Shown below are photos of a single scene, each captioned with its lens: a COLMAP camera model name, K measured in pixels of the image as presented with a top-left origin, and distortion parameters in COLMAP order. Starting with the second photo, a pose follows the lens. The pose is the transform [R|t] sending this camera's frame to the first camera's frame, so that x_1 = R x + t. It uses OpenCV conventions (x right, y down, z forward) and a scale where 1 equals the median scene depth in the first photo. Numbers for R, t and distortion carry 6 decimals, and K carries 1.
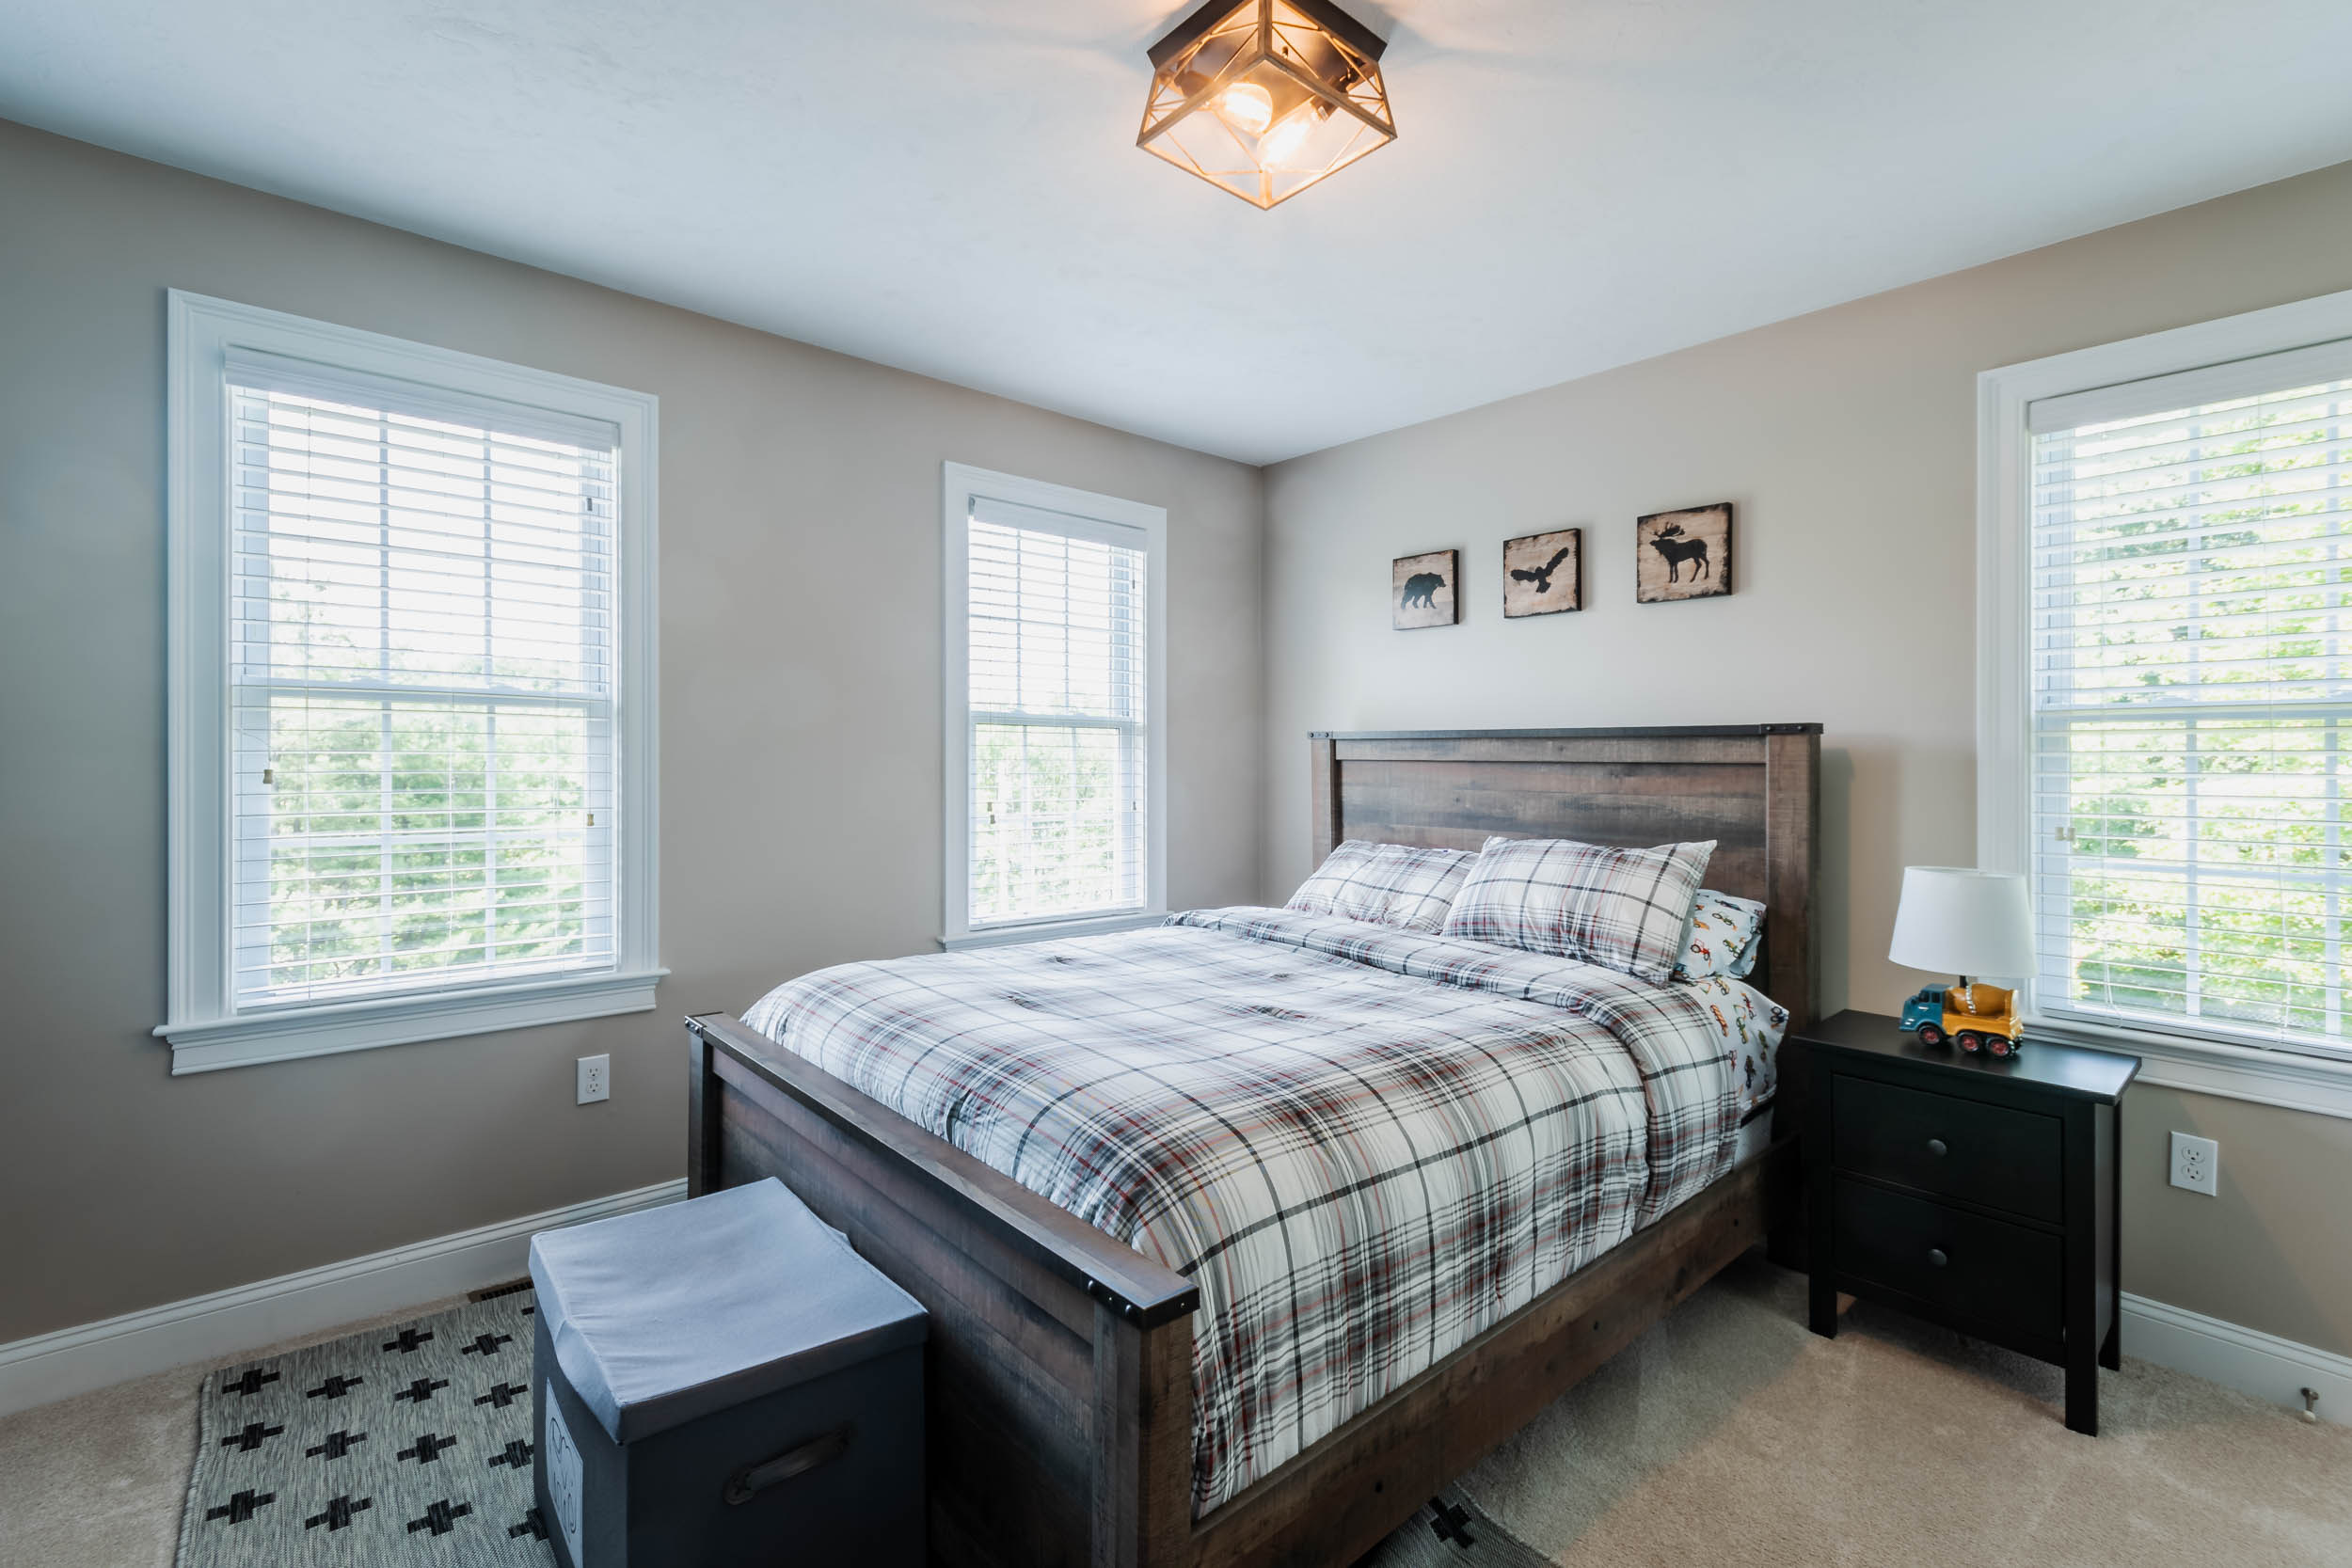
lens RADIAL K [[1037.6, 0, 1189.3], [0, 1037.6, 784.0], [0, 0, 1]] dist [-0.000638, 0.000442]
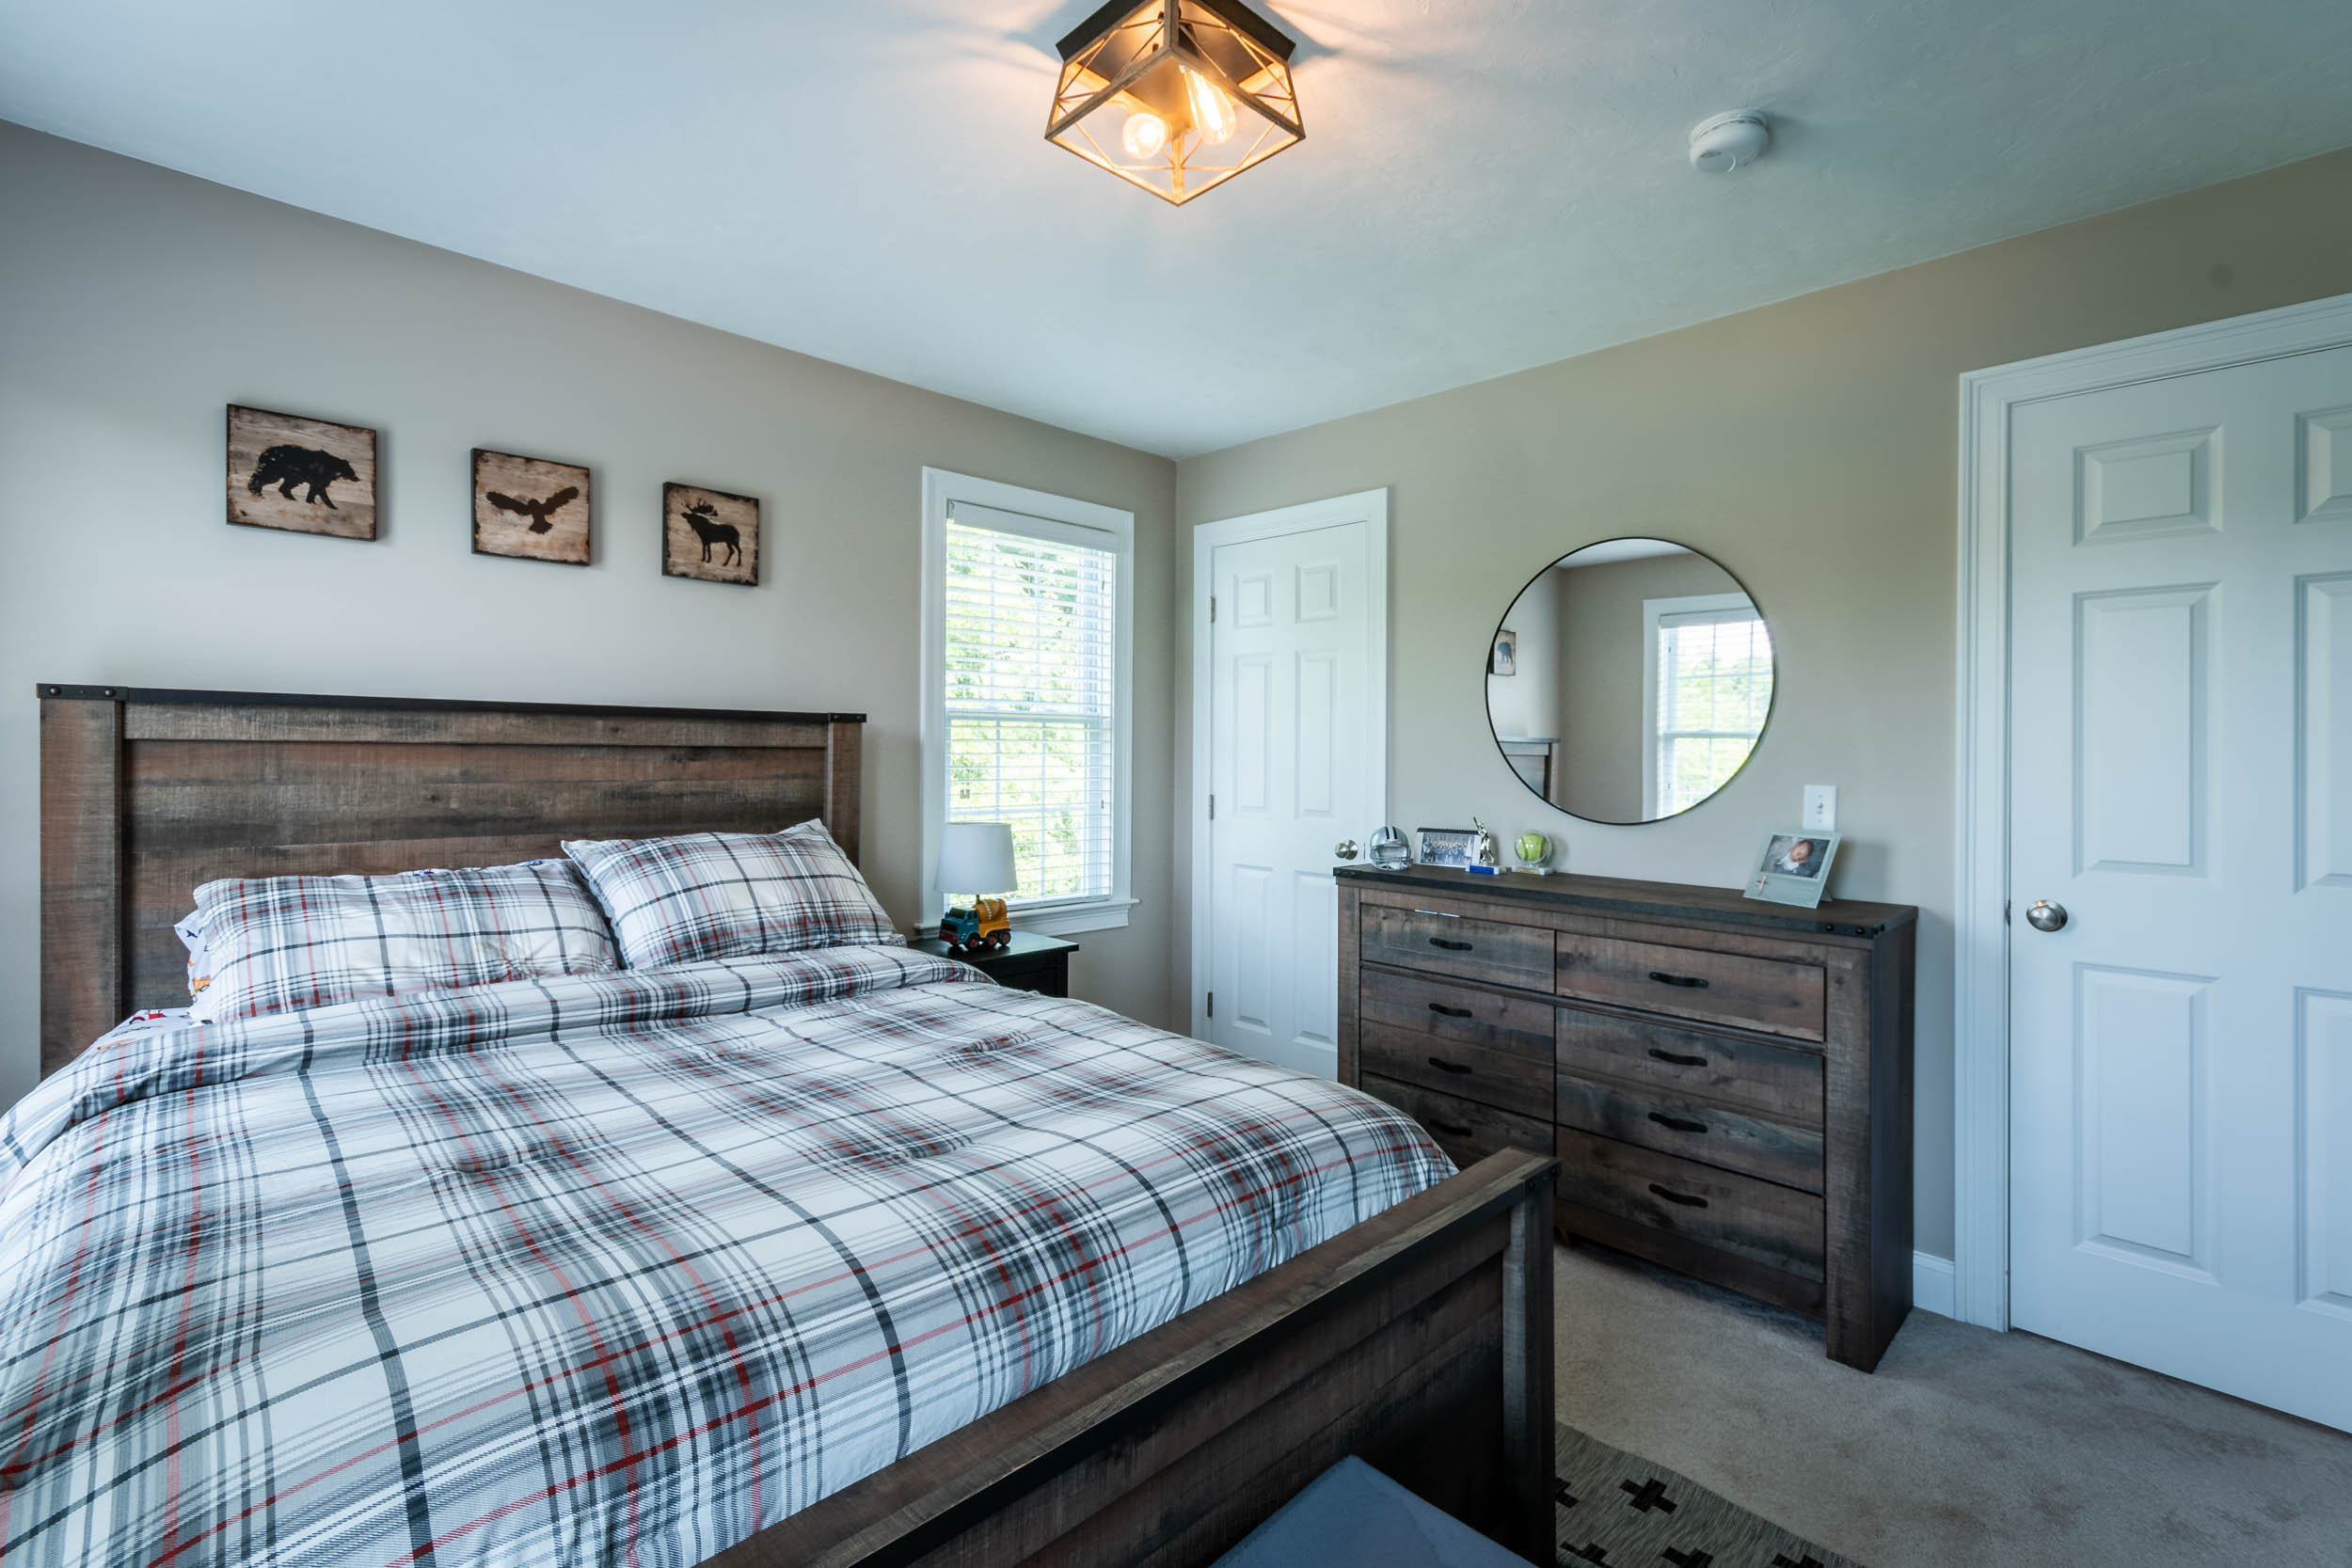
lens RADIAL K [[1044.2, 0, 1169.8], [0, 1044.2, 759.4], [0, 0, 1]] dist [0.011084, -0.000030]
pose [[-0.039208, -0.020956, 0.999011, -0.534845], [0.008057, 0.999741, 0.021287, -0.025015], [-0.999199, 0.008884, -0.039029, 0.594513]]
